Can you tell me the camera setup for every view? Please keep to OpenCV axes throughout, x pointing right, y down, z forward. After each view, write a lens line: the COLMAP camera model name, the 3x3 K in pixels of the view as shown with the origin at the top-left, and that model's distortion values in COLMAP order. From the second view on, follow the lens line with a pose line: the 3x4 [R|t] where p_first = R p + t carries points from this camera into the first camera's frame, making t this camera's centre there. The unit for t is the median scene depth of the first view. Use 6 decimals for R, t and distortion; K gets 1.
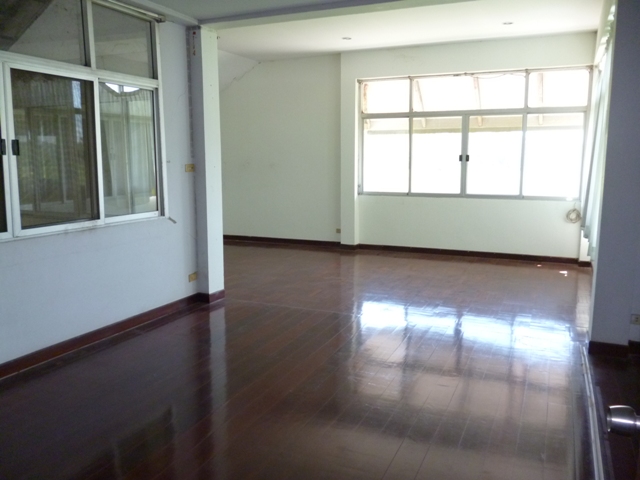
lens RADIAL K [[541.4, 0, 319.8], [0, 541.4, 236.1], [0, 0, 1]] dist [0.002657, -0.028264]
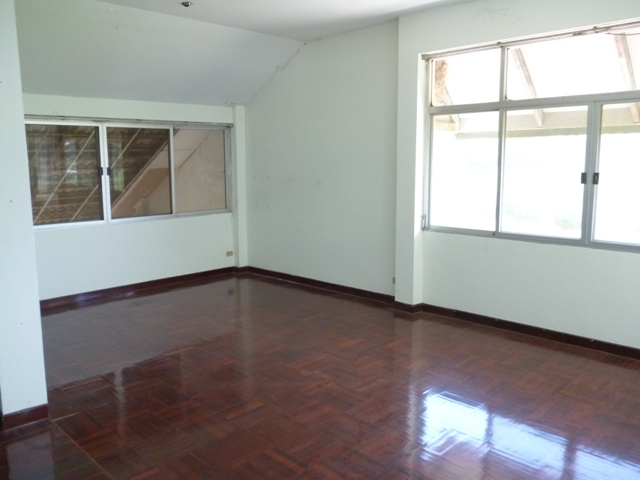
lens RADIAL K [[541.4, 0, 321.9], [0, 541.4, 246.9], [0, 0, 1]] dist [0.002657, -0.028264]
pose [[0.931915, 0.055654, -0.358382, 0.204726], [-0.049687, 0.998430, 0.025846, -0.070011], [0.359258, -0.006279, 0.933217, 0.350660]]
